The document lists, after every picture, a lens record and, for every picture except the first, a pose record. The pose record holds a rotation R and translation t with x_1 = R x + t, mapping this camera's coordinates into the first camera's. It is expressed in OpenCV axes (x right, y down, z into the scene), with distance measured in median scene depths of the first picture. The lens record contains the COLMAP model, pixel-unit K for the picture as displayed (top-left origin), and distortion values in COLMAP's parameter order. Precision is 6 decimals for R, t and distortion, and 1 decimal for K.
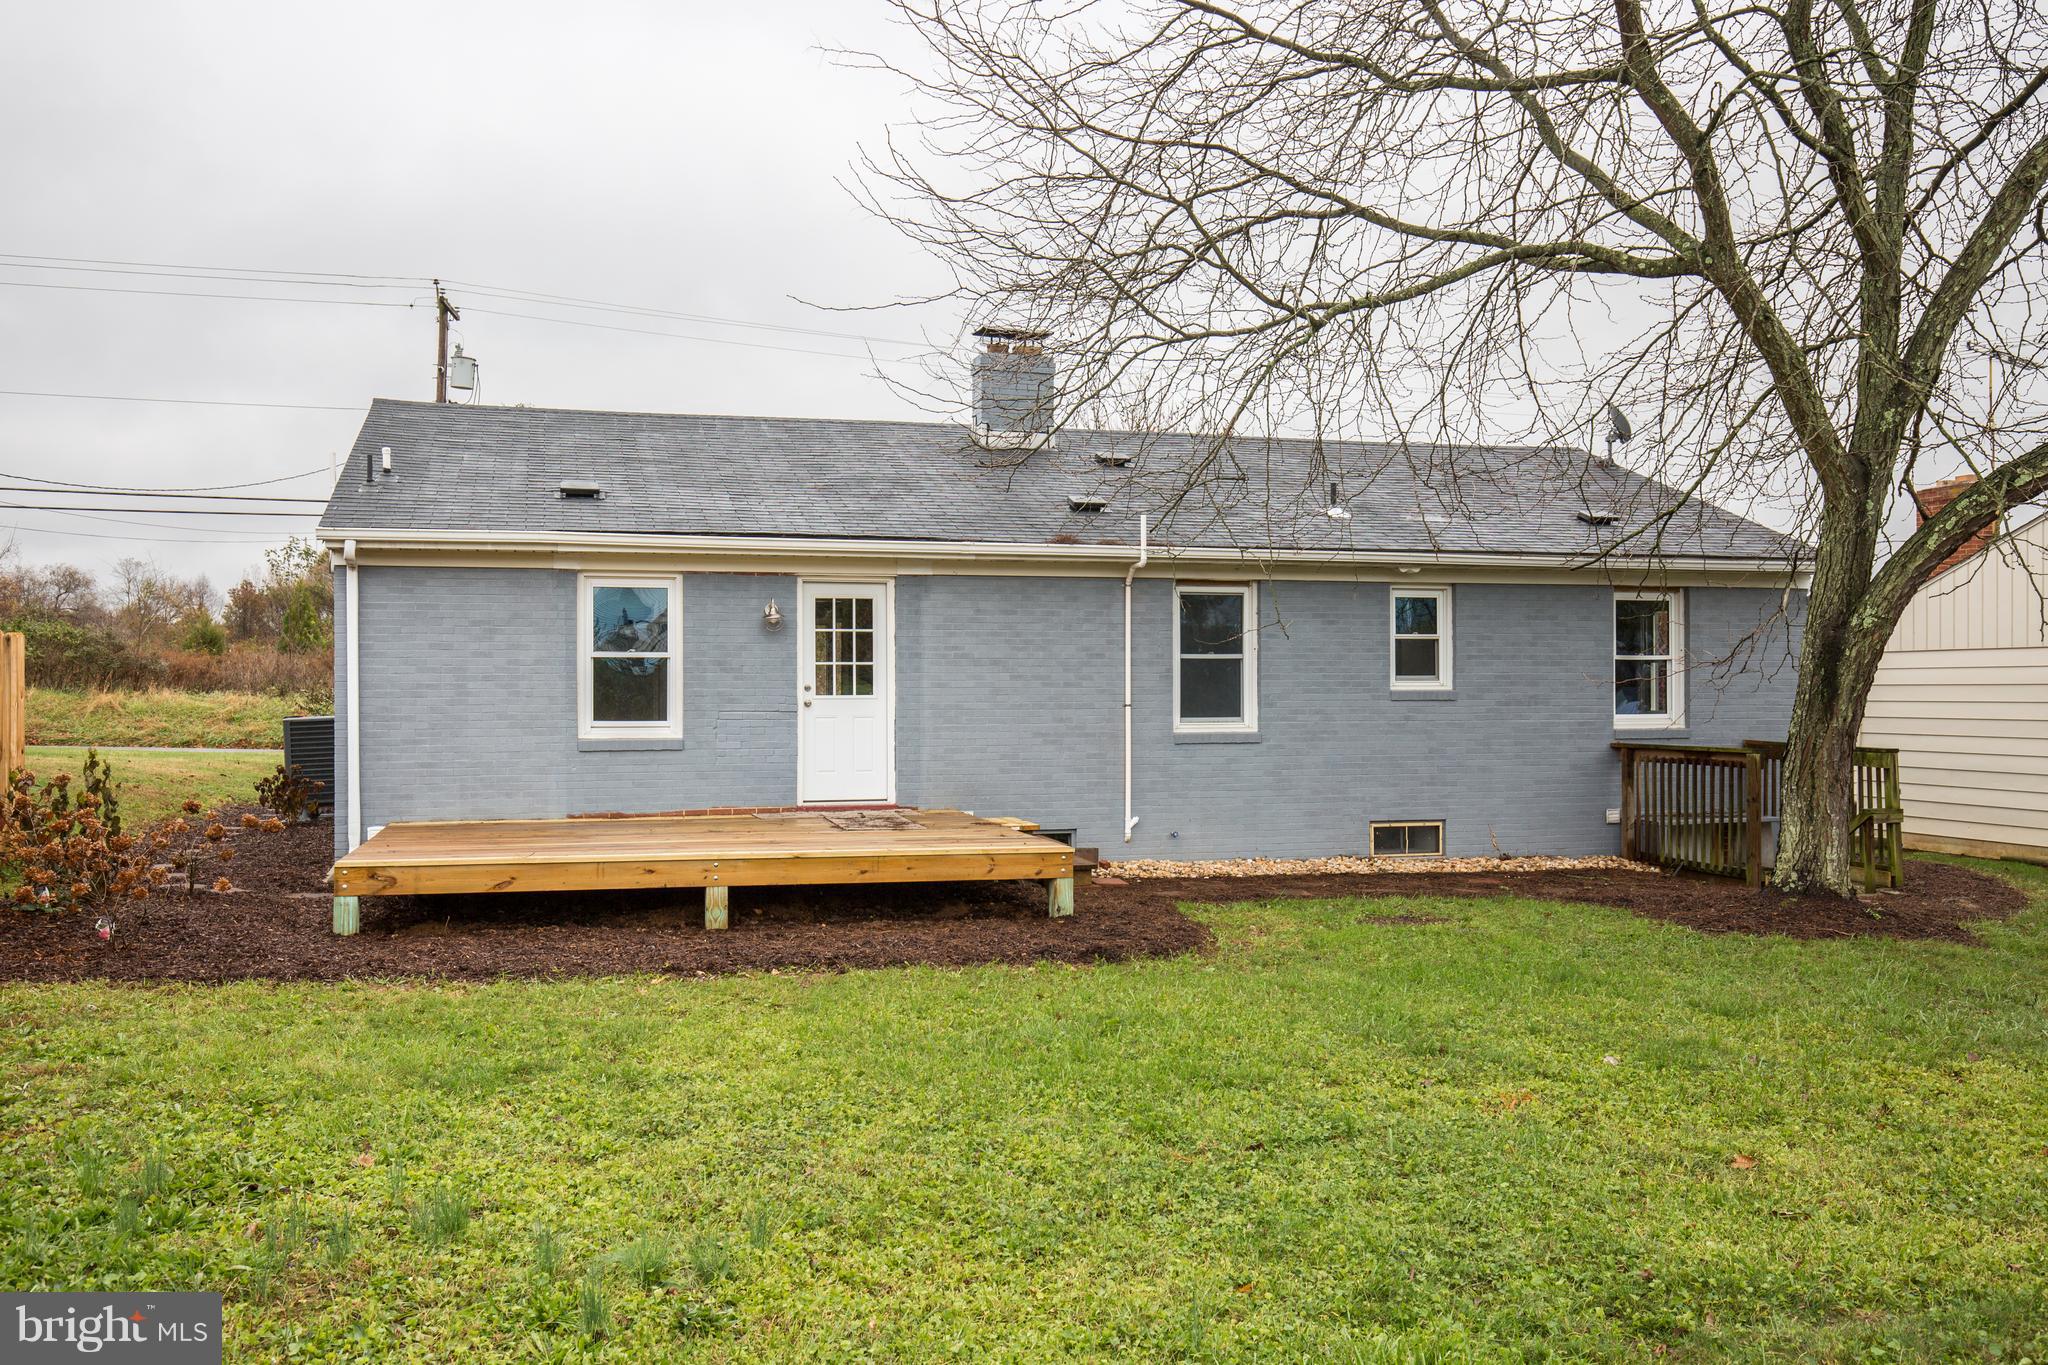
lens RADIAL K [[1692.2, 0, 1028.5], [0, 1692.2, 676.0], [0, 0, 1]] dist [0.077306, -0.010510]
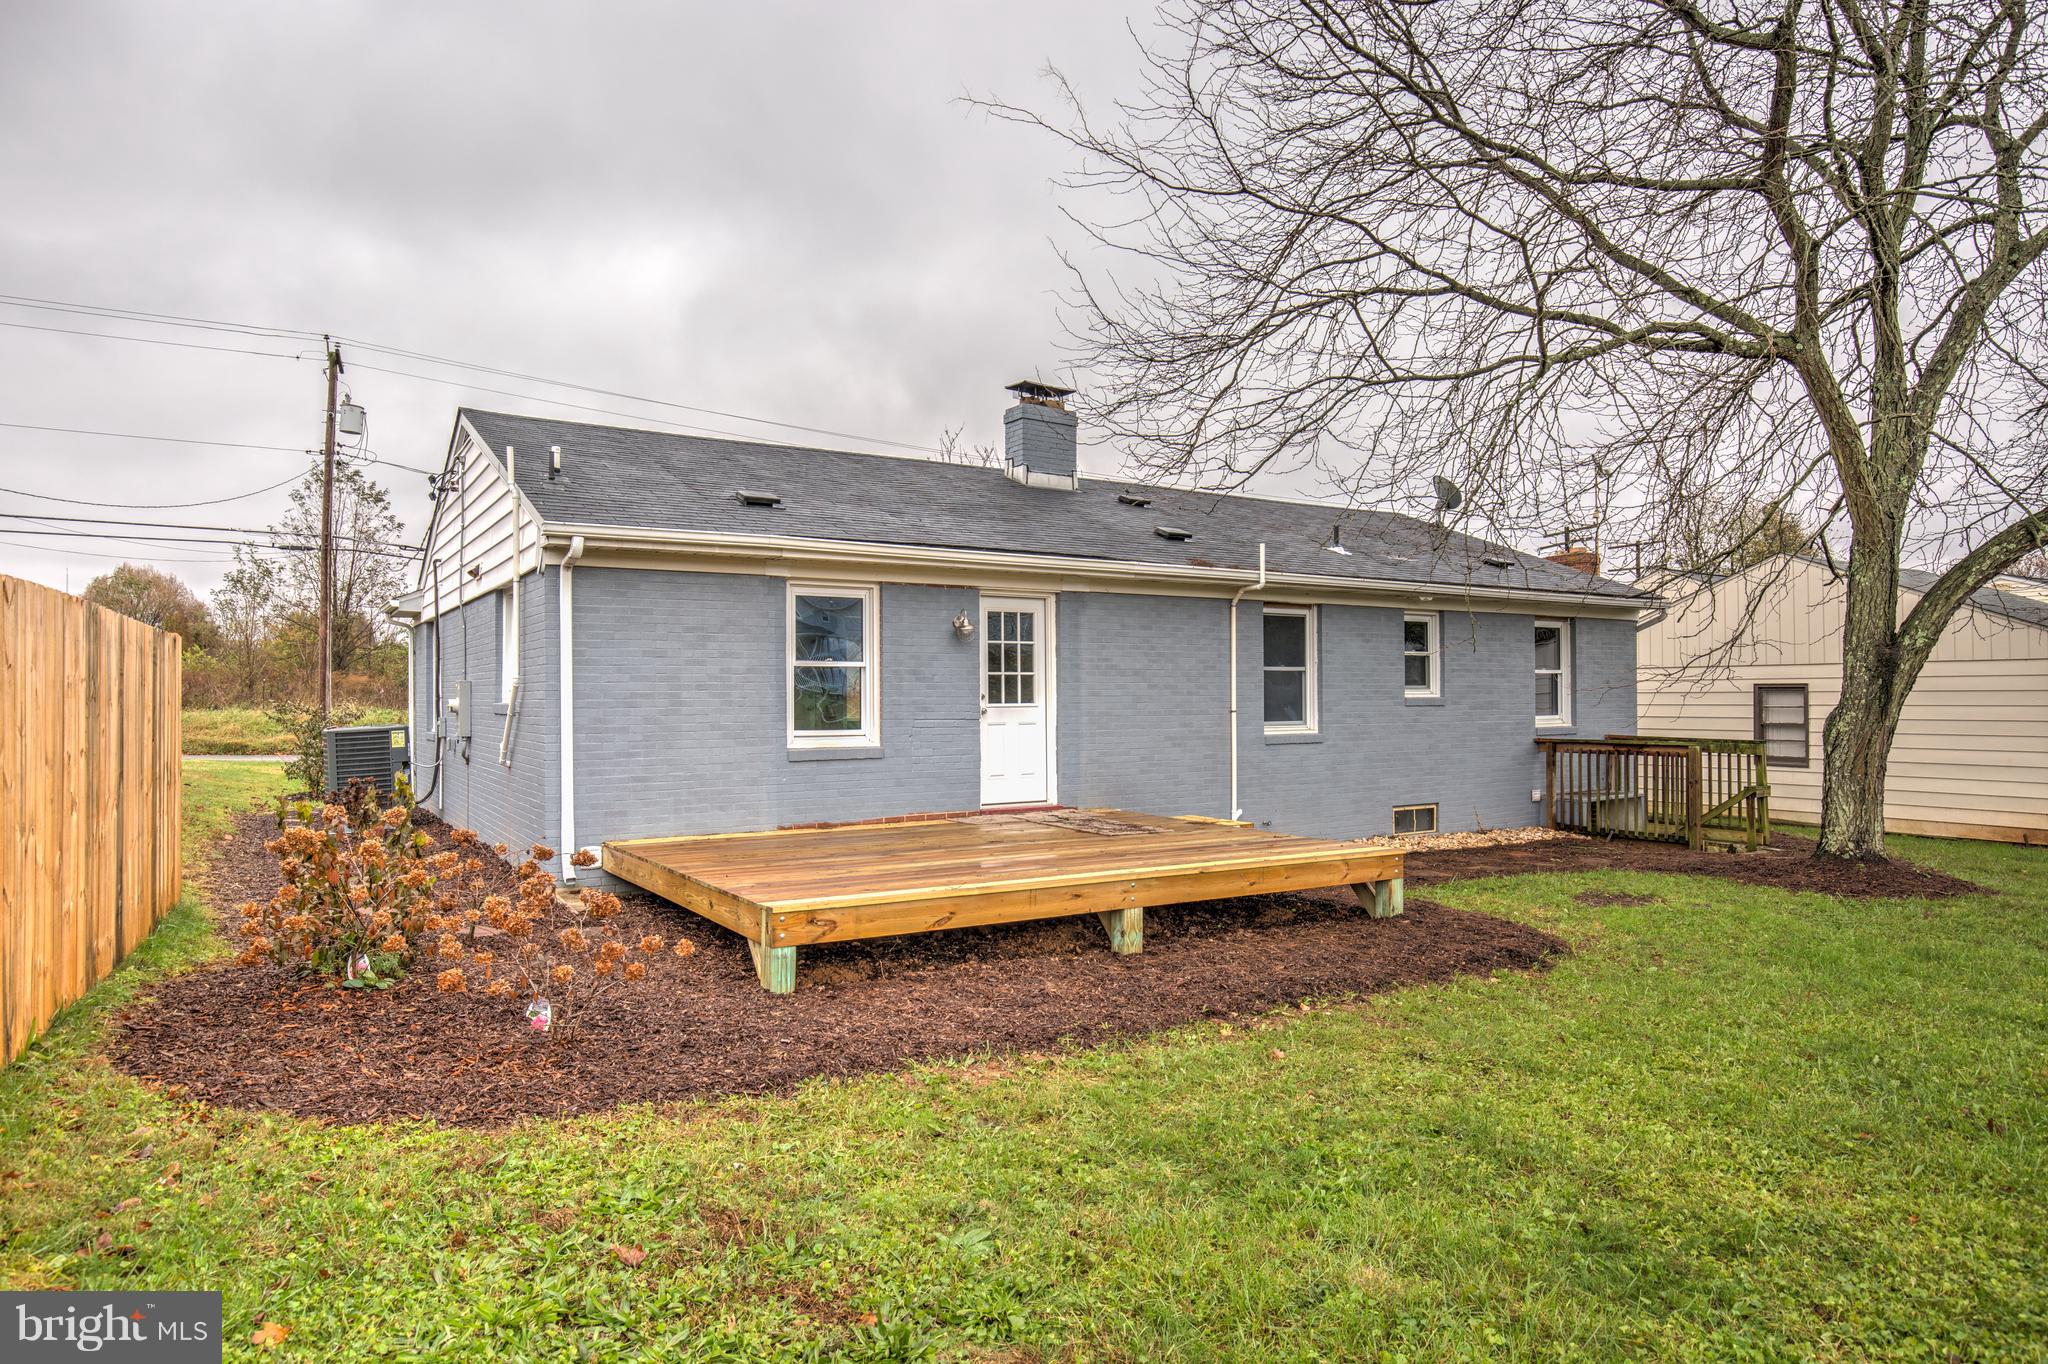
lens RADIAL K [[1186.7, 0, 1031.7], [0, 1186.7, 682.7], [0, 0, 1]] dist [0.014950, -0.001093]
pose [[0.957399, 0.001152, 0.288767, -0.309692], [0.000351, 0.999987, -0.005152, 0.002134], [-0.288769, 0.005034, 0.957386, 0.283625]]
